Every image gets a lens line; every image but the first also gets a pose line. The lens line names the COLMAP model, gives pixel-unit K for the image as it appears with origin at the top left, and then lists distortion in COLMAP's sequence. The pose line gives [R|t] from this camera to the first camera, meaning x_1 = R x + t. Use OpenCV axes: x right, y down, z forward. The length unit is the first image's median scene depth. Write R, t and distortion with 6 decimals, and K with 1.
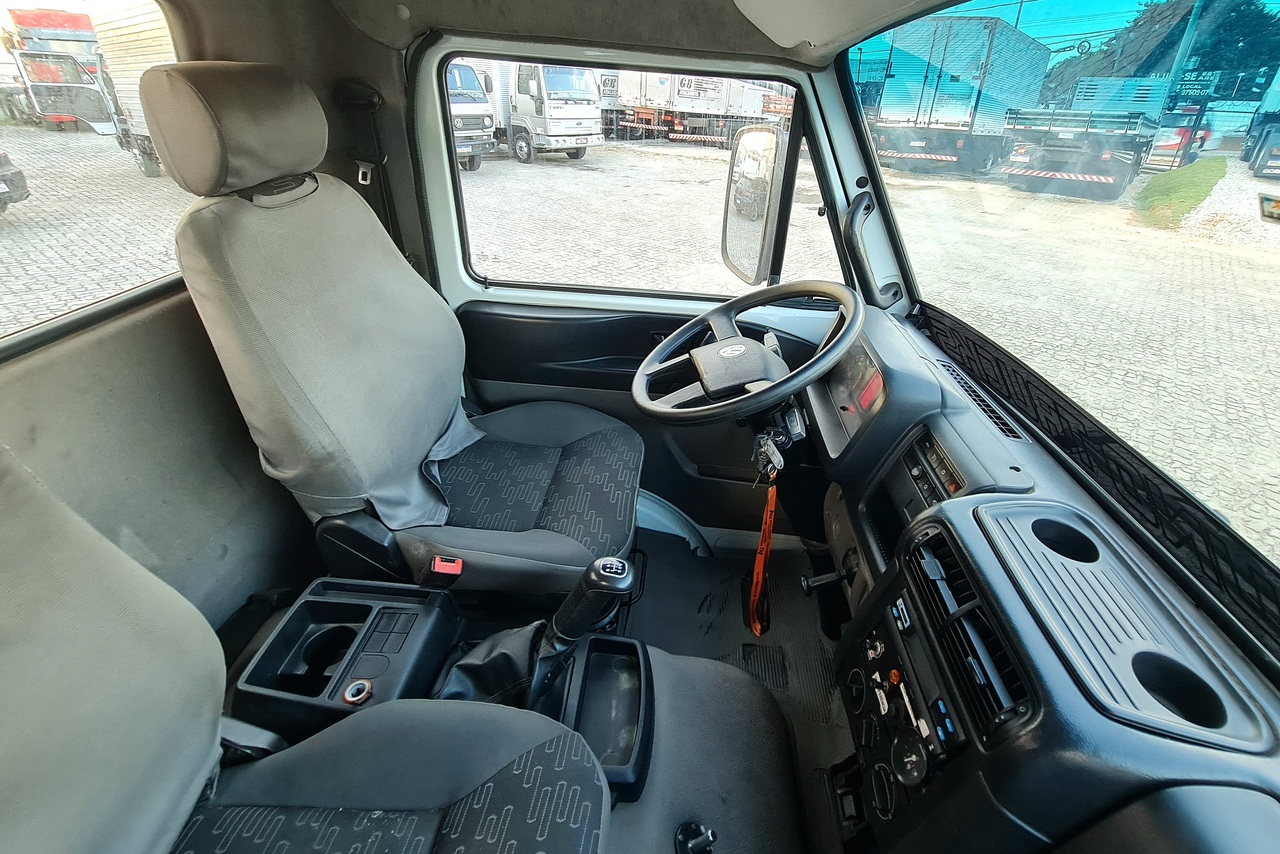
lens RADIAL K [[580.8, 0, 611.9], [0, 580.8, 394.8], [0, 0, 1]] dist [-0.001061, -0.000357]
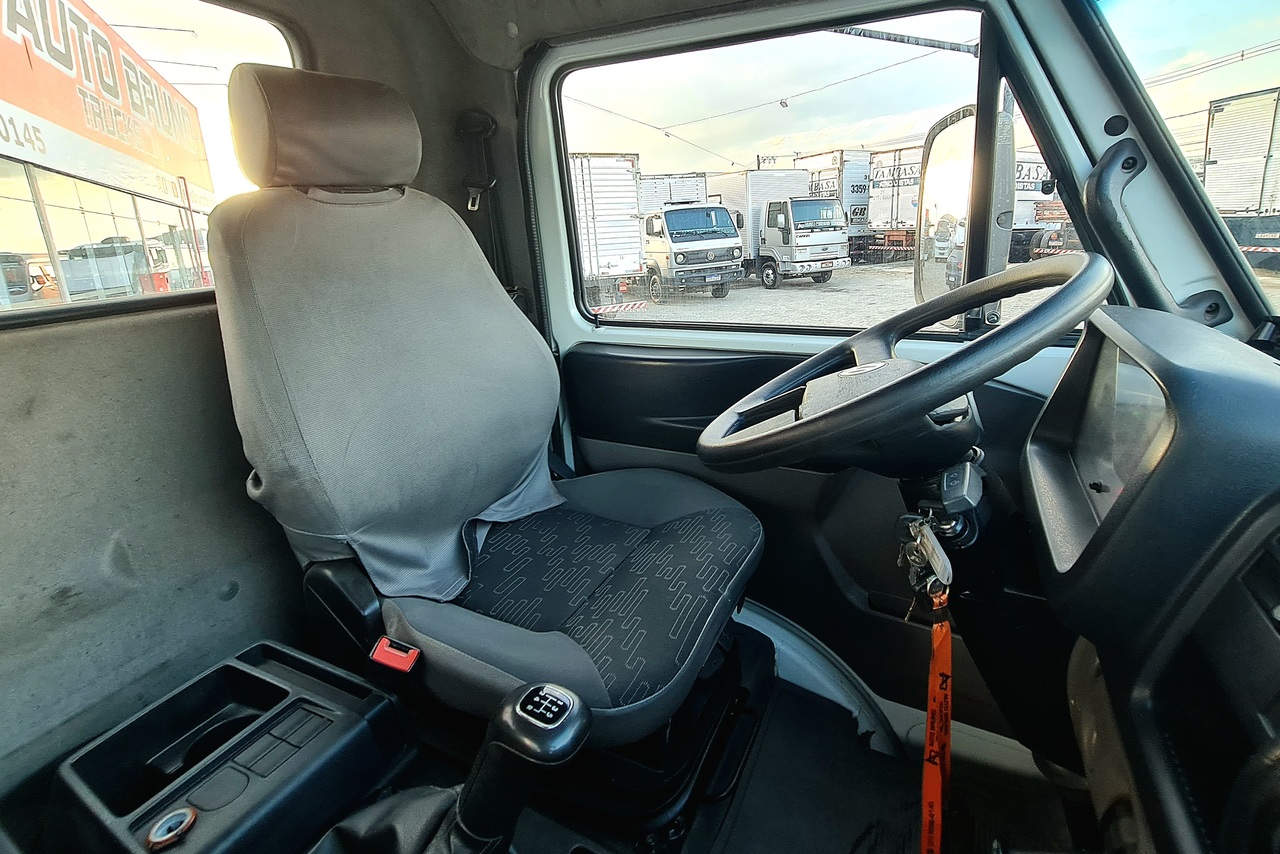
lens RADIAL K [[582.6, 0, 634.7], [0, 582.6, 365.0], [0, 0, 1]] dist [-0.003962, -0.000773]
pose [[0.929300, 0.019412, -0.368816, 0.177404], [-0.113987, 0.964941, -0.236423, 0.075545], [0.351296, 0.261748, 0.898932, 0.314334]]
